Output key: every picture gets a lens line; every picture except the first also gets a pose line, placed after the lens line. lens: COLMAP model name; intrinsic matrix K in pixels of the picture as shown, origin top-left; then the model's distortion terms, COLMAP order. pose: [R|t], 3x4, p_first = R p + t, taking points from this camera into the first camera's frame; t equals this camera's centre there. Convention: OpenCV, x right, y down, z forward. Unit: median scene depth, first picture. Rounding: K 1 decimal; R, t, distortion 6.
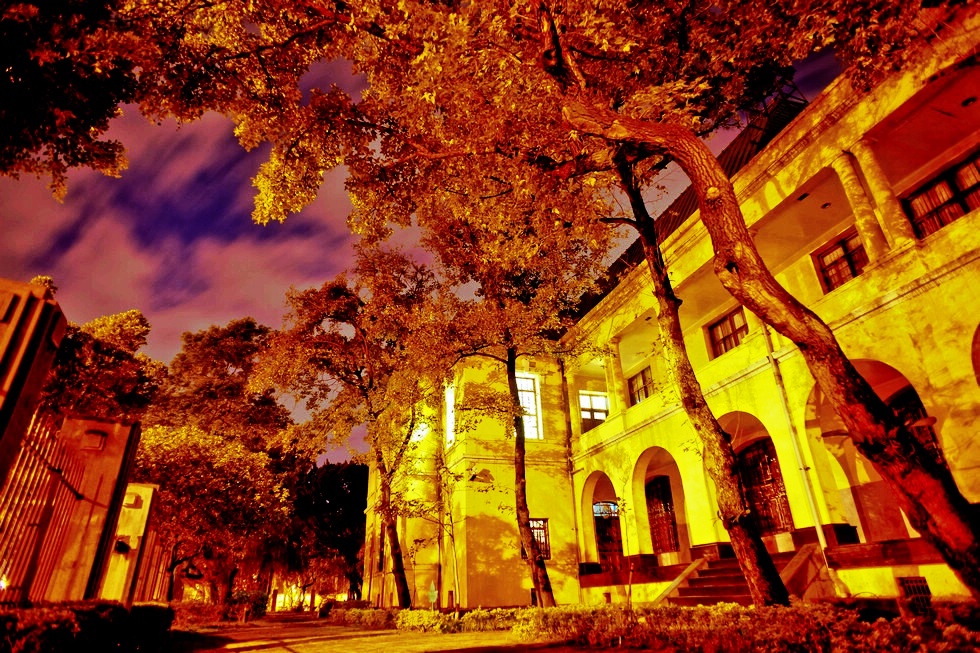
lens RADIAL K [[547.1, 0, 489.7], [0, 547.1, 323.4], [0, 0, 1]] dist [-0.059852, 0.018423]
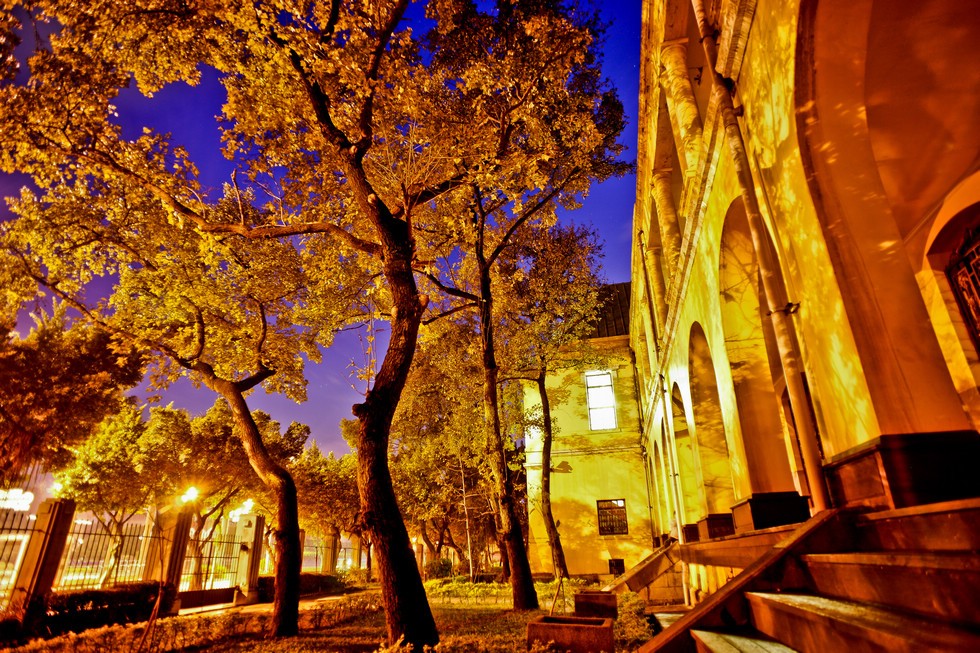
lens RADIAL K [[547.1, 0, 488.8], [0, 547.1, 322.0], [0, 0, 1]] dist [-0.059852, 0.018423]
pose [[0.852000, -0.197229, -0.484971, 0.508630], [0.233548, 0.972231, 0.014910, -0.088625], [0.468563, -0.125967, 0.874403, -0.085698]]
